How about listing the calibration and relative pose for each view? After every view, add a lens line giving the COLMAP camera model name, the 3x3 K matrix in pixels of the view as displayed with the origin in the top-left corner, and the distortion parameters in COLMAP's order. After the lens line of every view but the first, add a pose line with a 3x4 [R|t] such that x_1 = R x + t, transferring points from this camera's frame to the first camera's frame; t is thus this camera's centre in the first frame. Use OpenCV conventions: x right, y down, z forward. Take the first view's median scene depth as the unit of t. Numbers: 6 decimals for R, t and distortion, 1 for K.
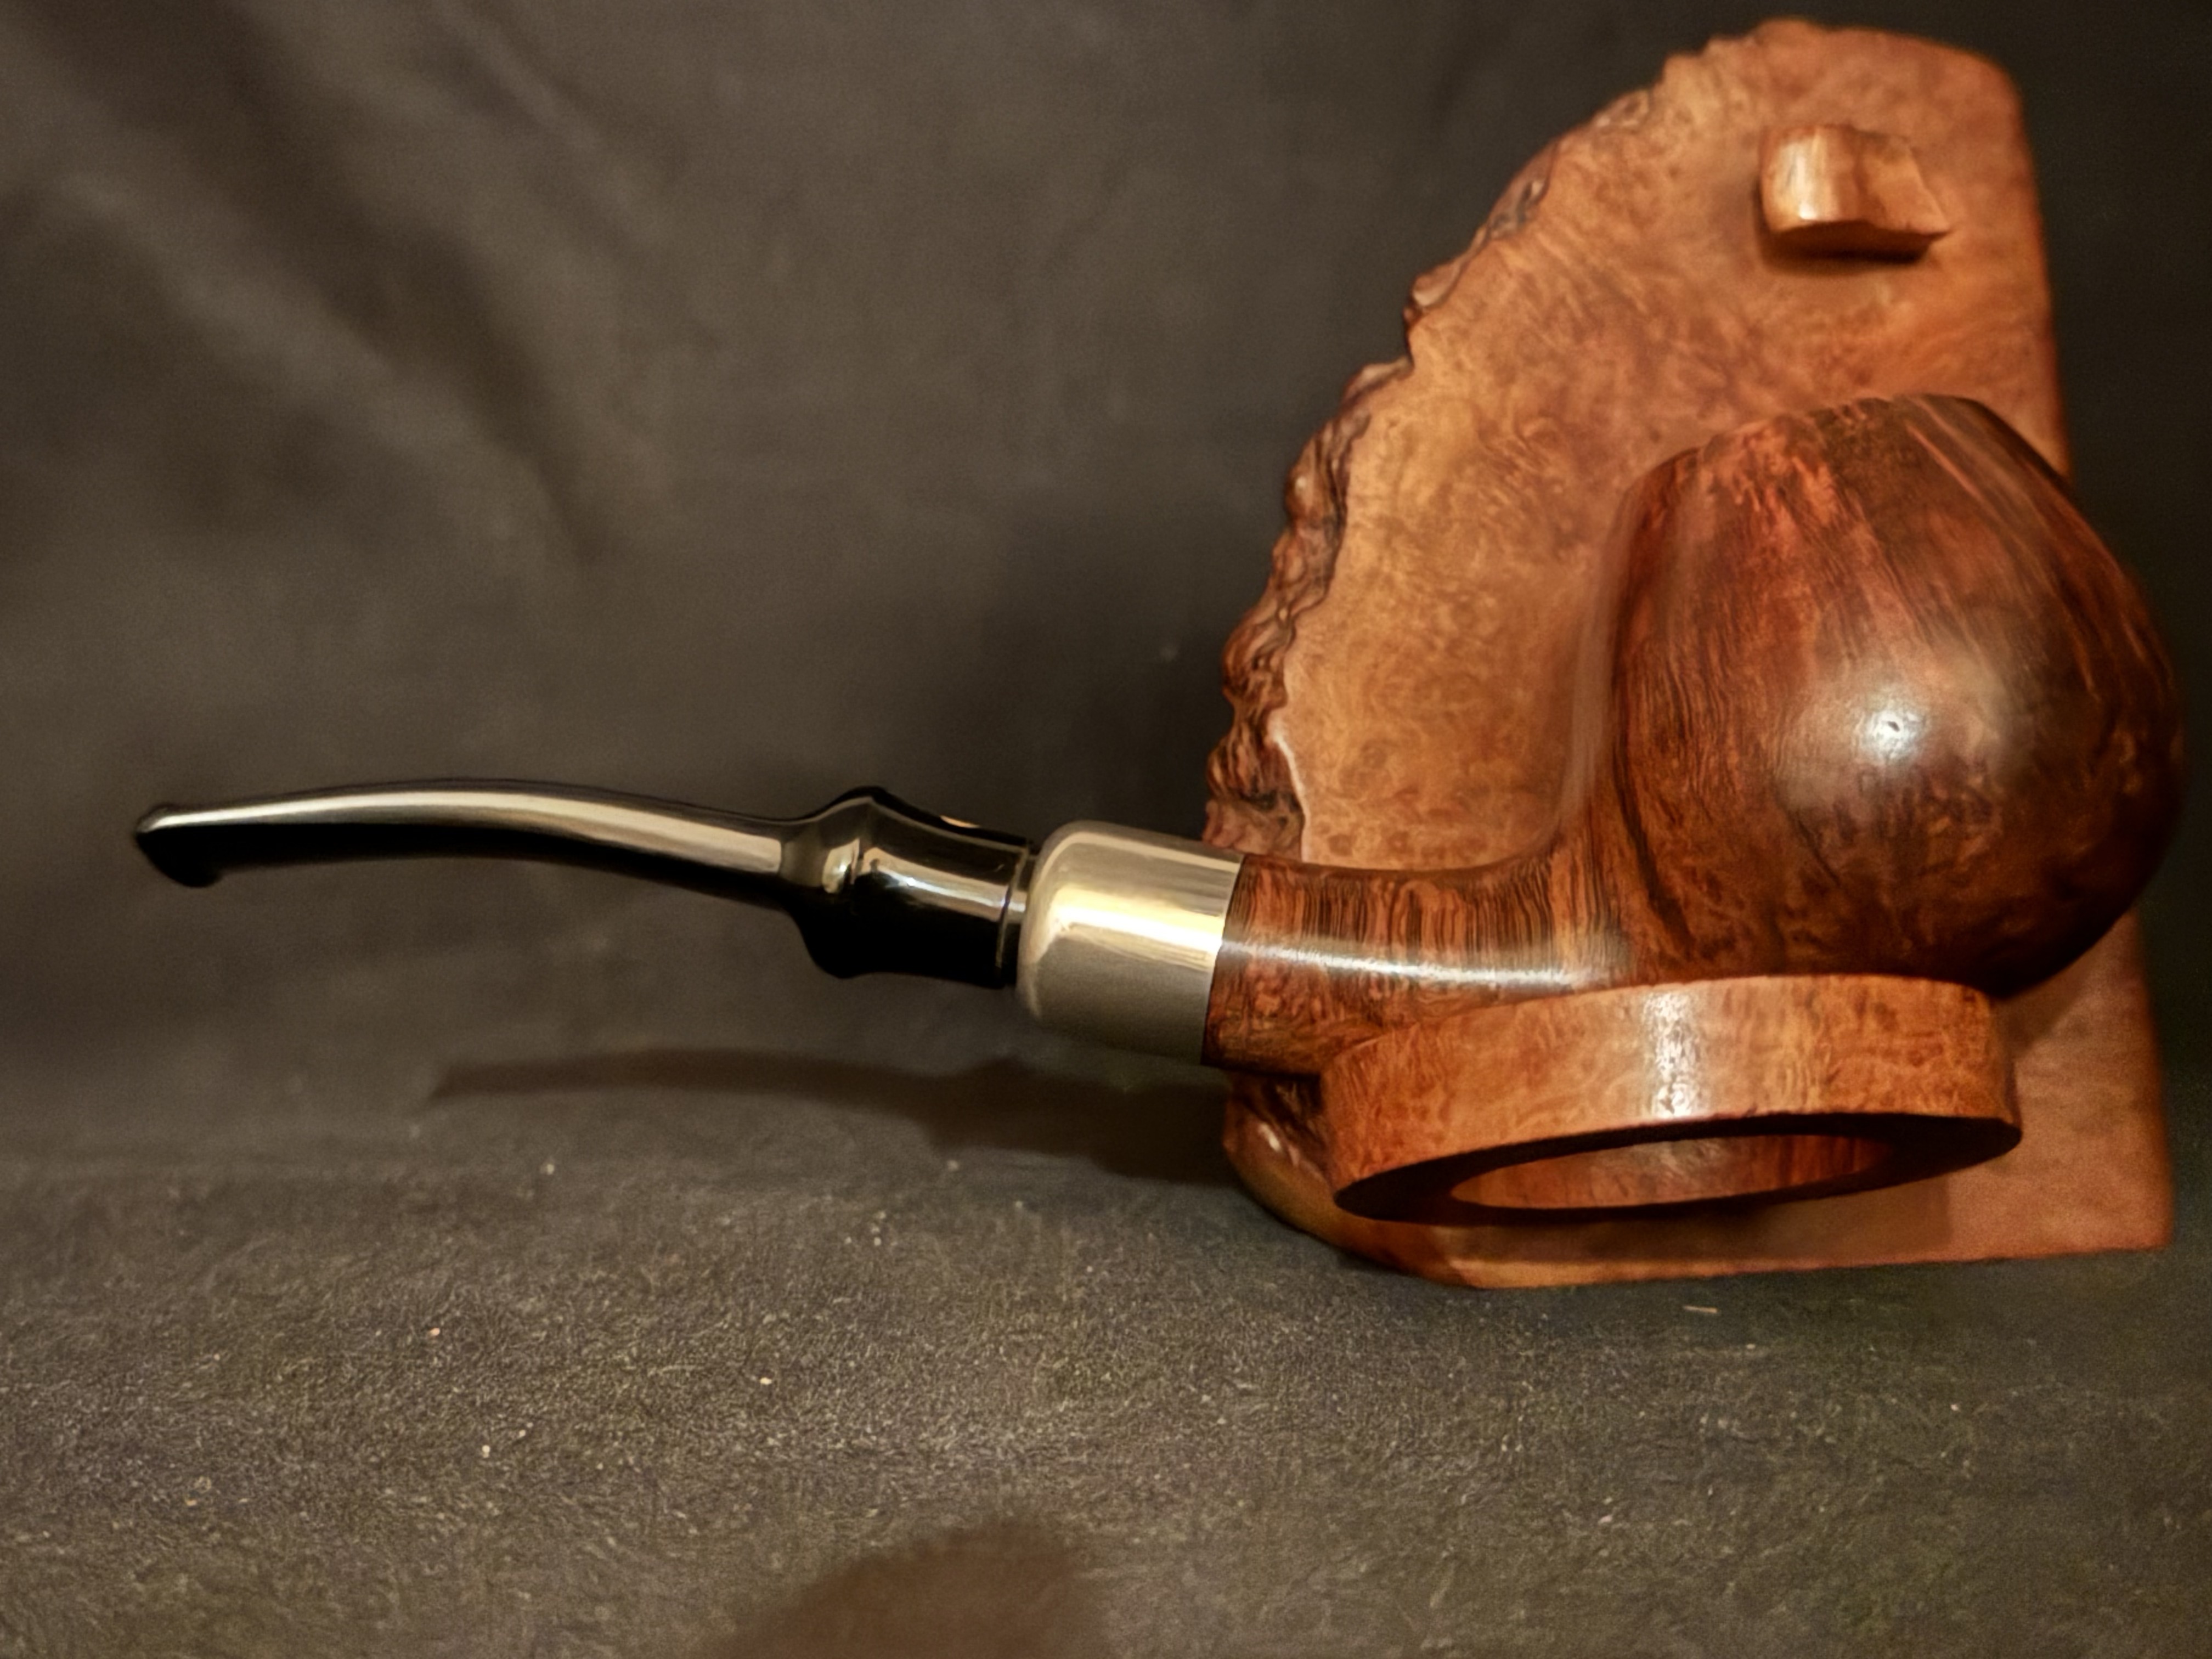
lens RADIAL K [[3419.8, 0, 1102.3], [0, 3419.8, 839.4], [0, 0, 1]] dist [0.131166, 0.000000]
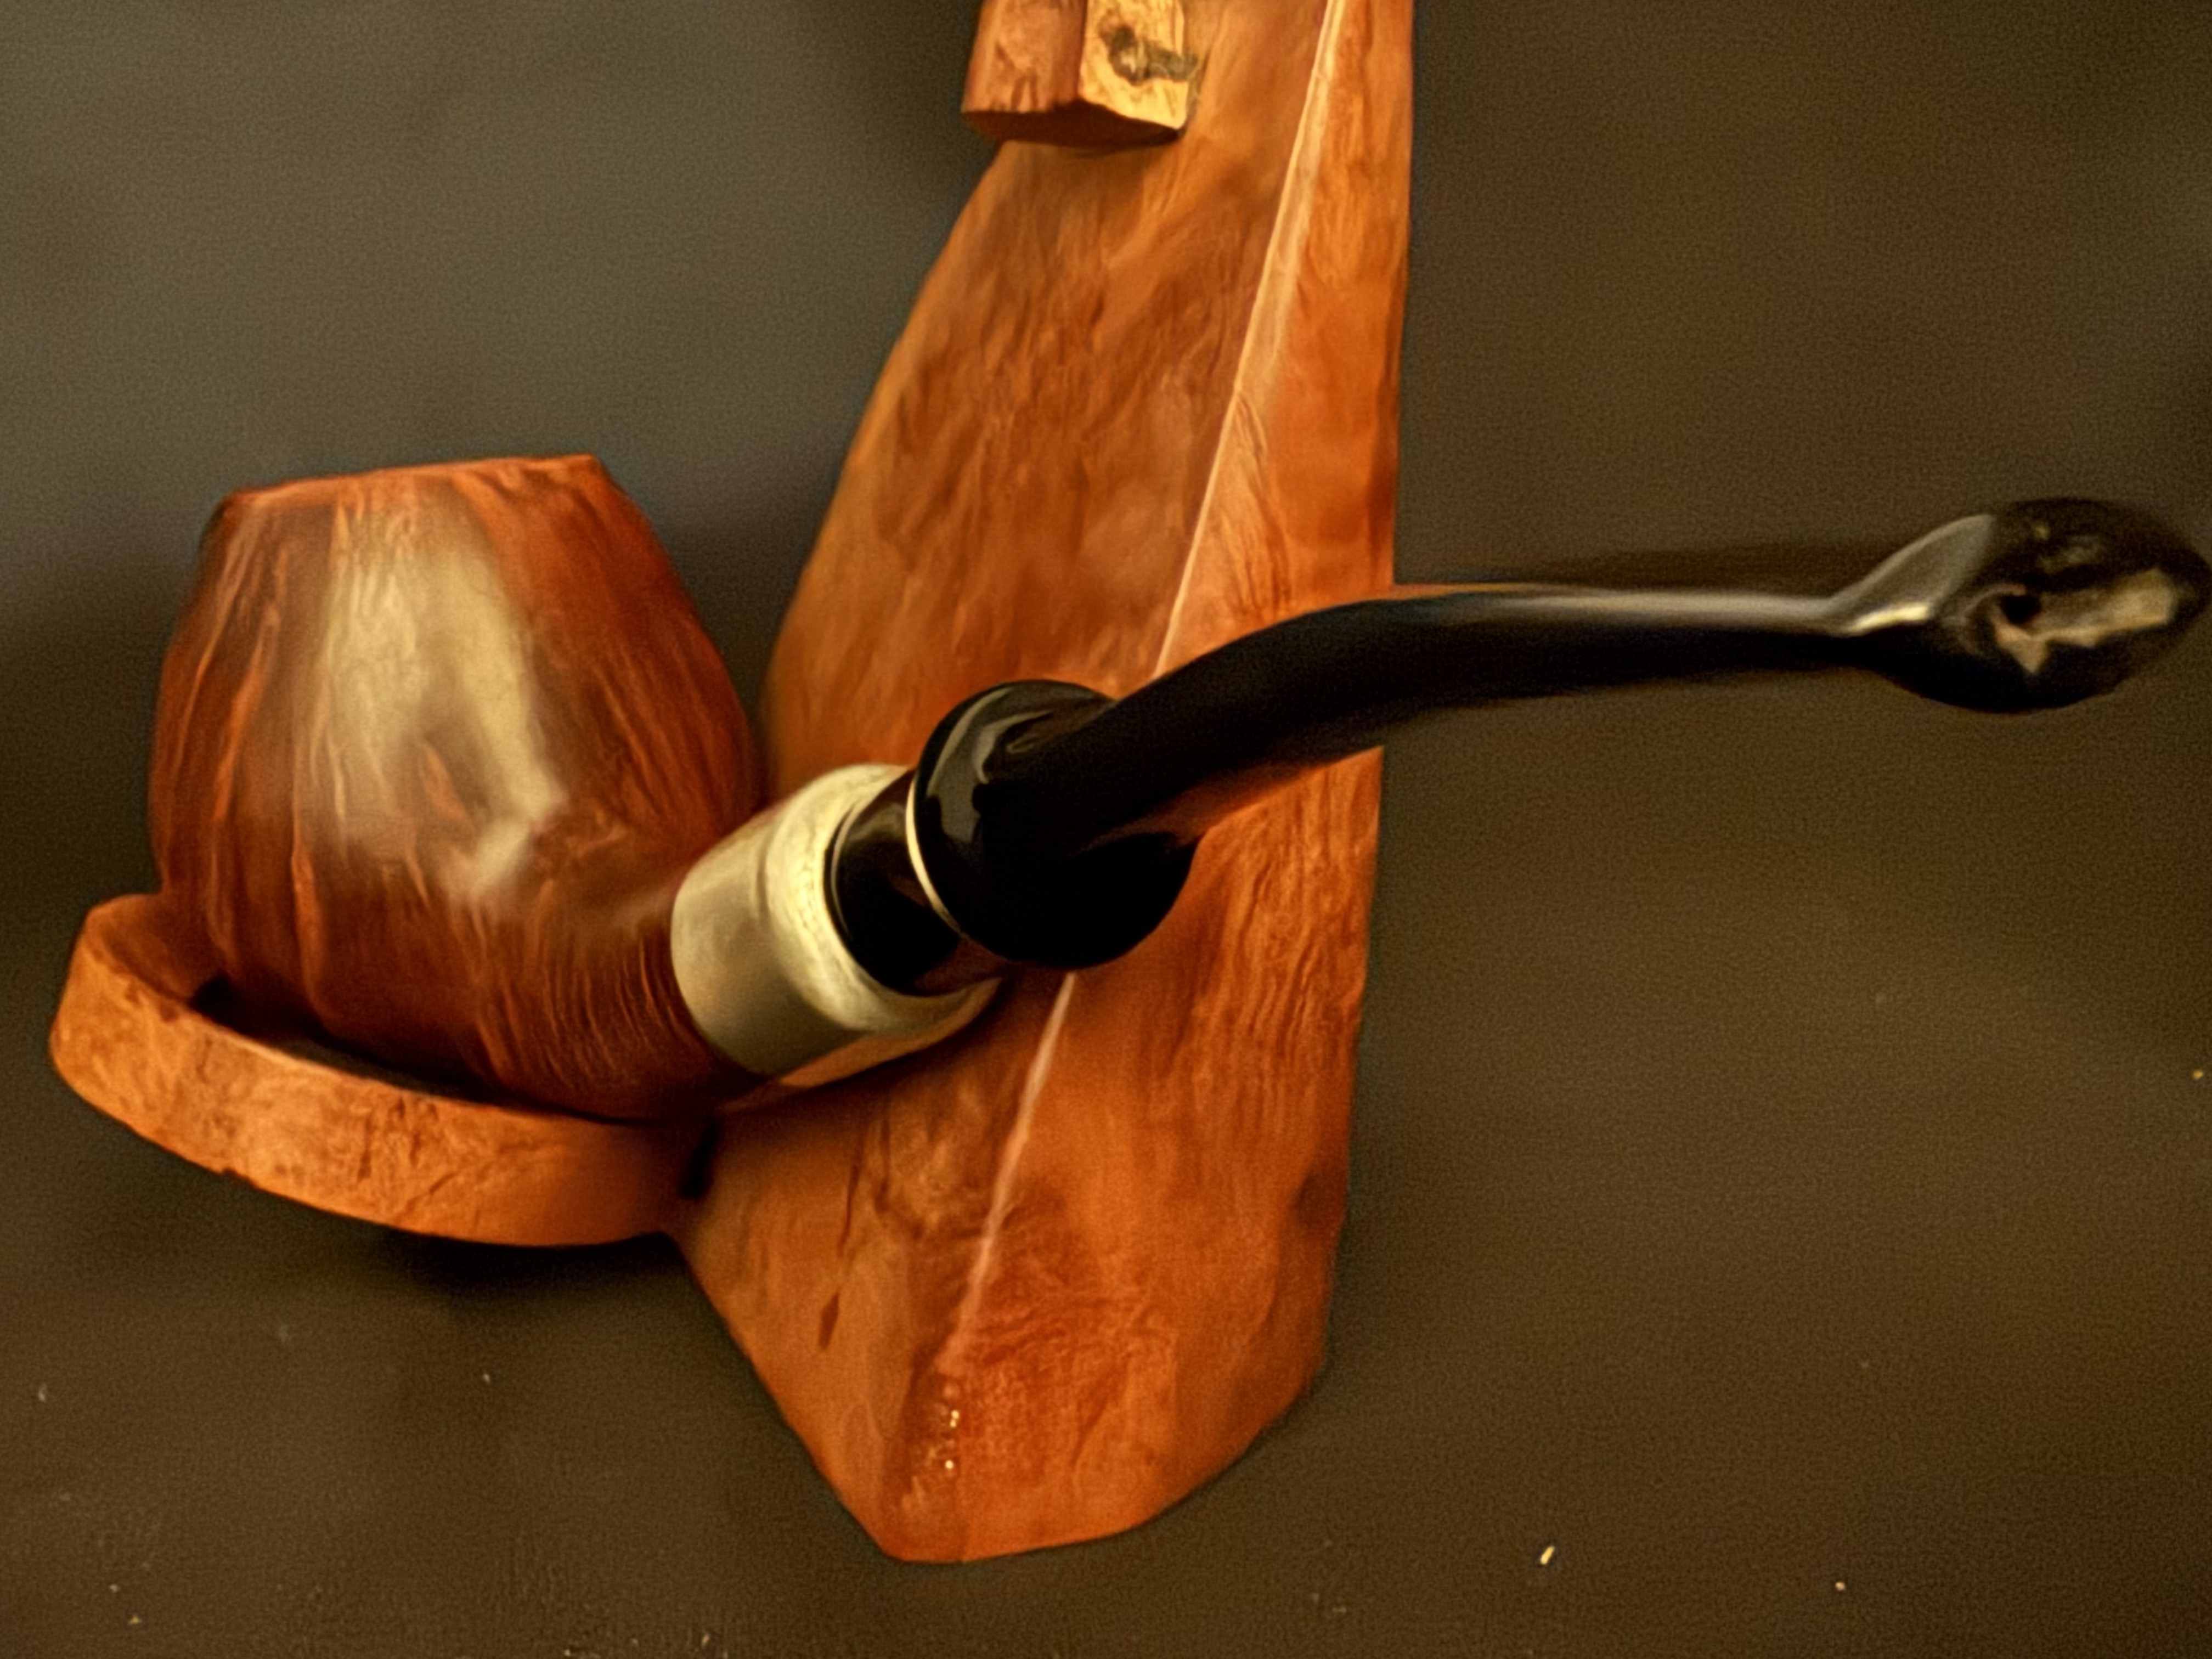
lens RADIAL K [[2260.3, 0, 992.6], [0, 2260.3, 816.5], [0, 0, 1]] dist [0.036735, 0.000000]
pose [[0.045039, 0.182419, -0.982189, 0.748639], [-0.078659, 0.980782, 0.178550, -0.118590], [0.995884, 0.069216, 0.058523, 1.004022]]
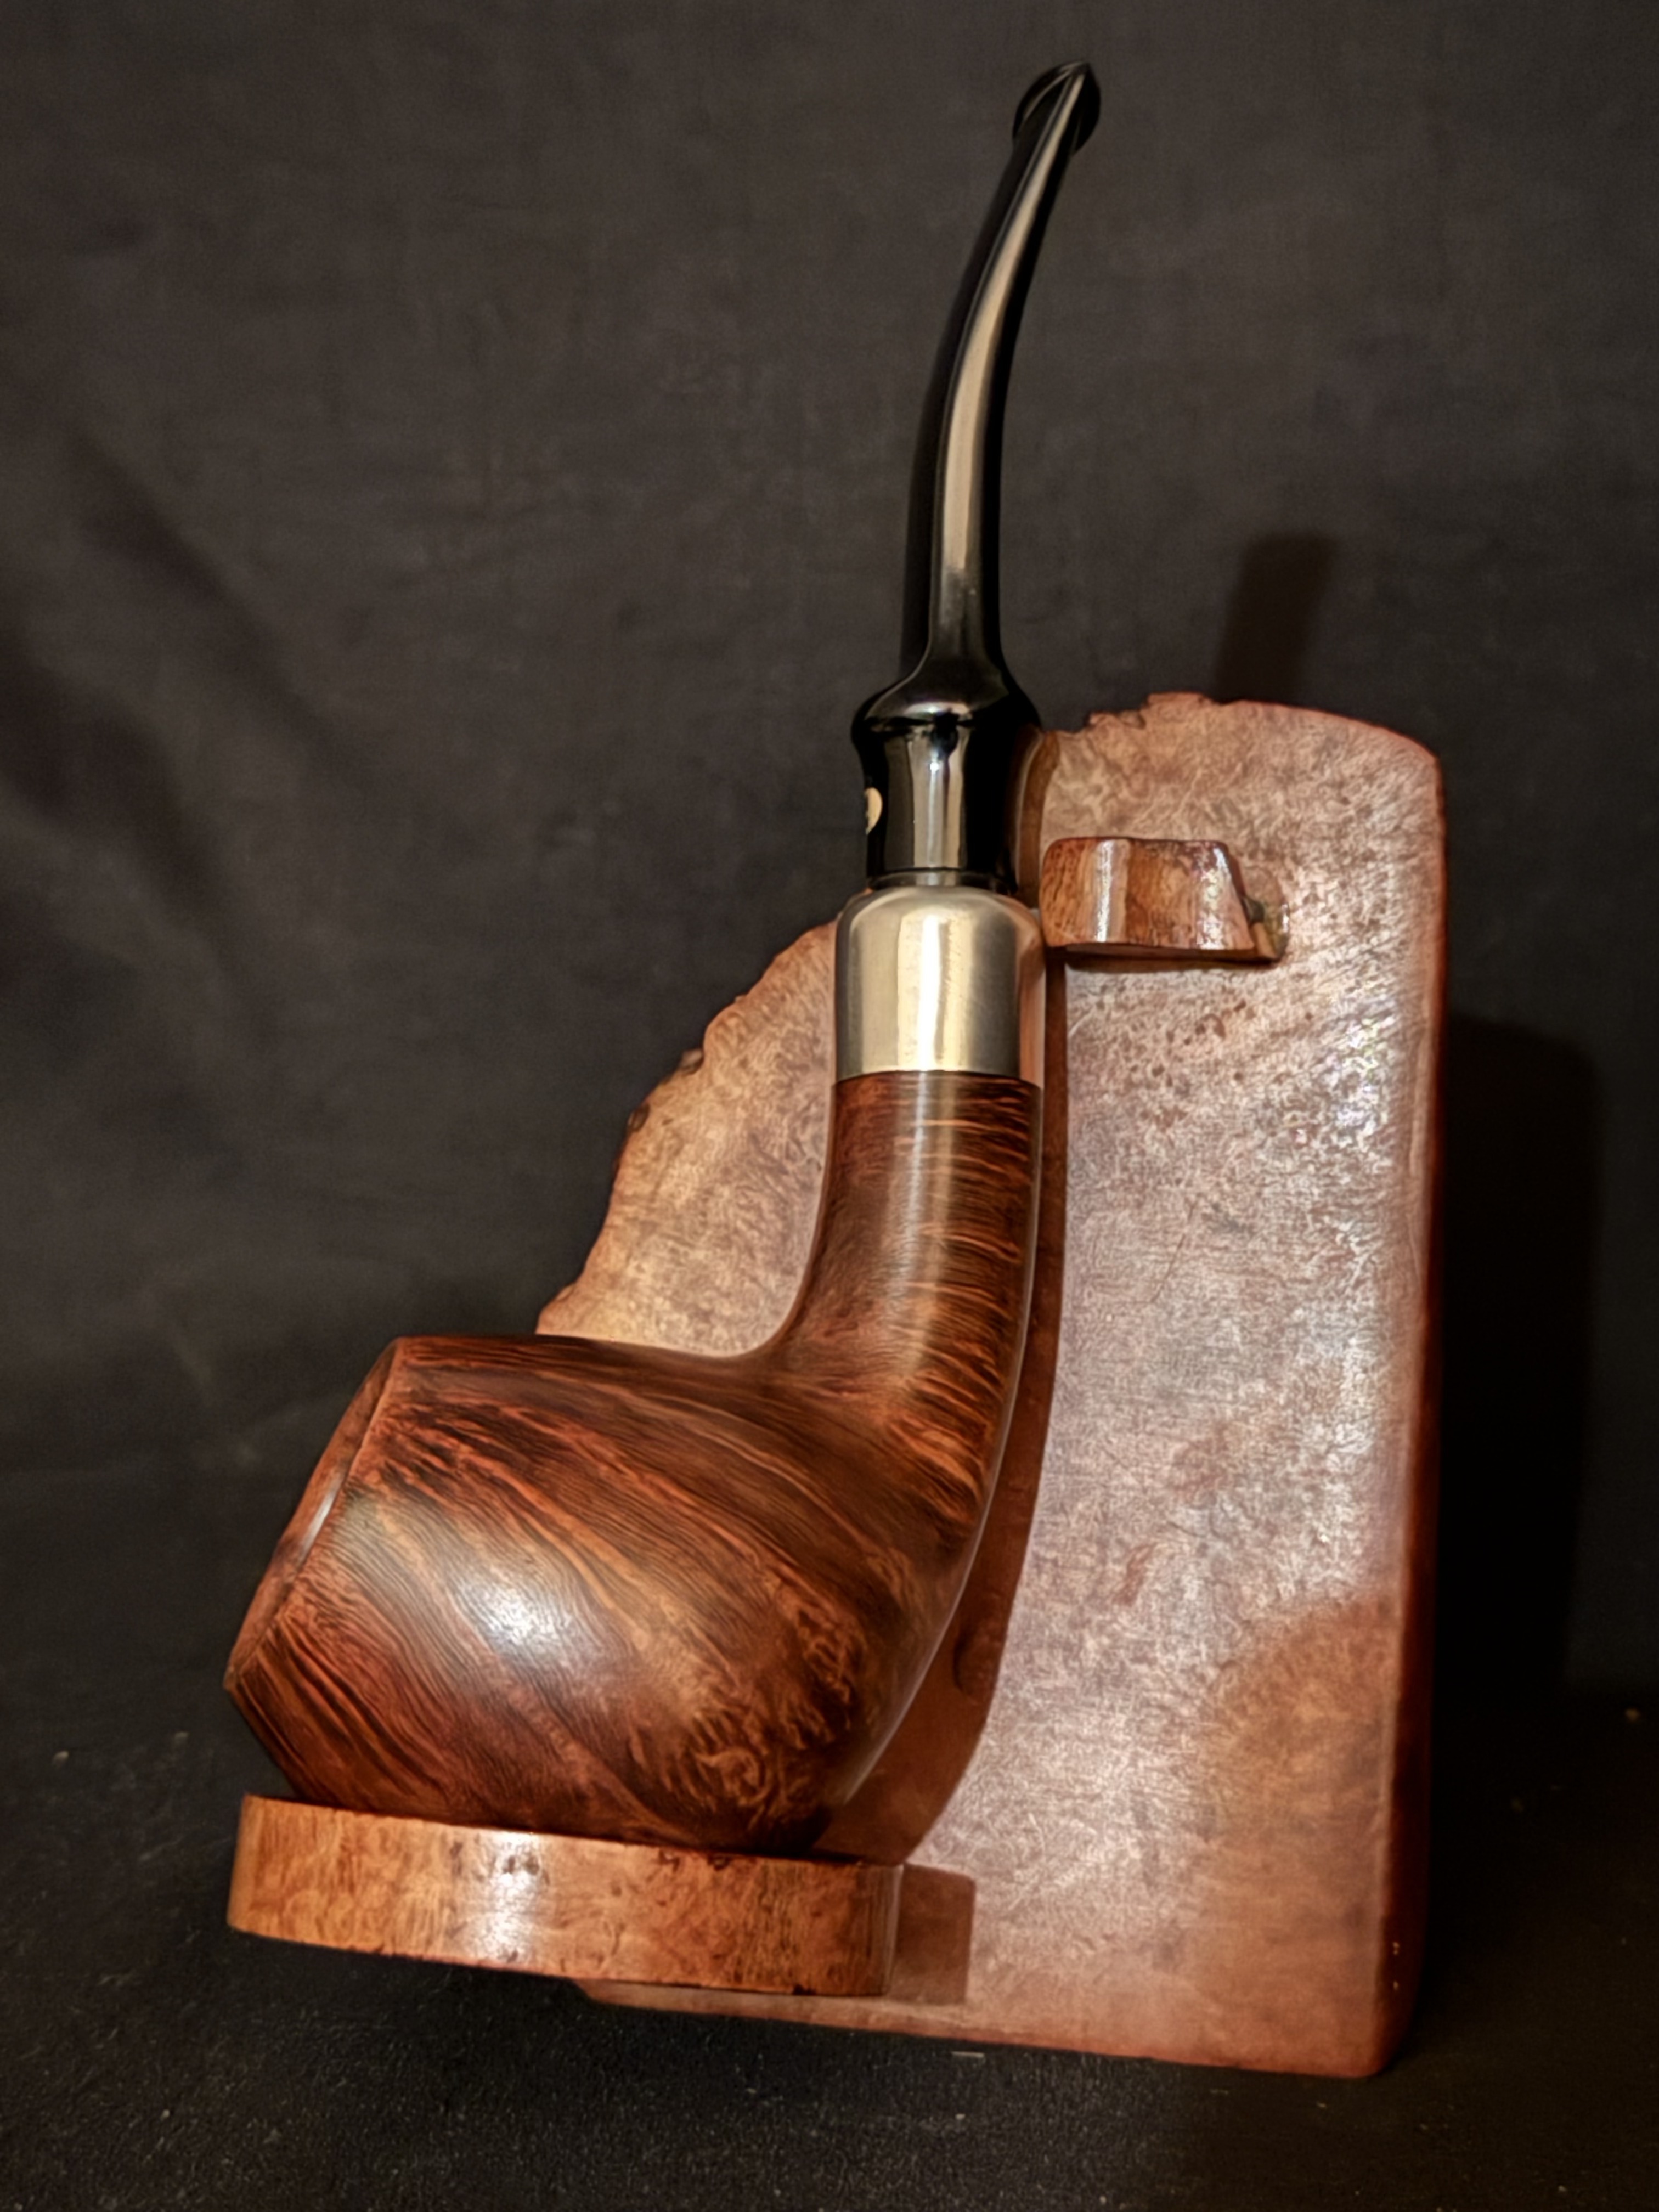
lens RADIAL K [[3990.2, 0, 837.1], [0, 3990.2, 1086.4], [0, 0, 1]] dist [0.104764, 0.000000]
pose [[0.850303, 0.081972, -0.519871, 0.735366], [-0.043622, 0.995374, 0.085601, -0.234450], [0.524483, -0.050109, 0.849945, 0.035090]]
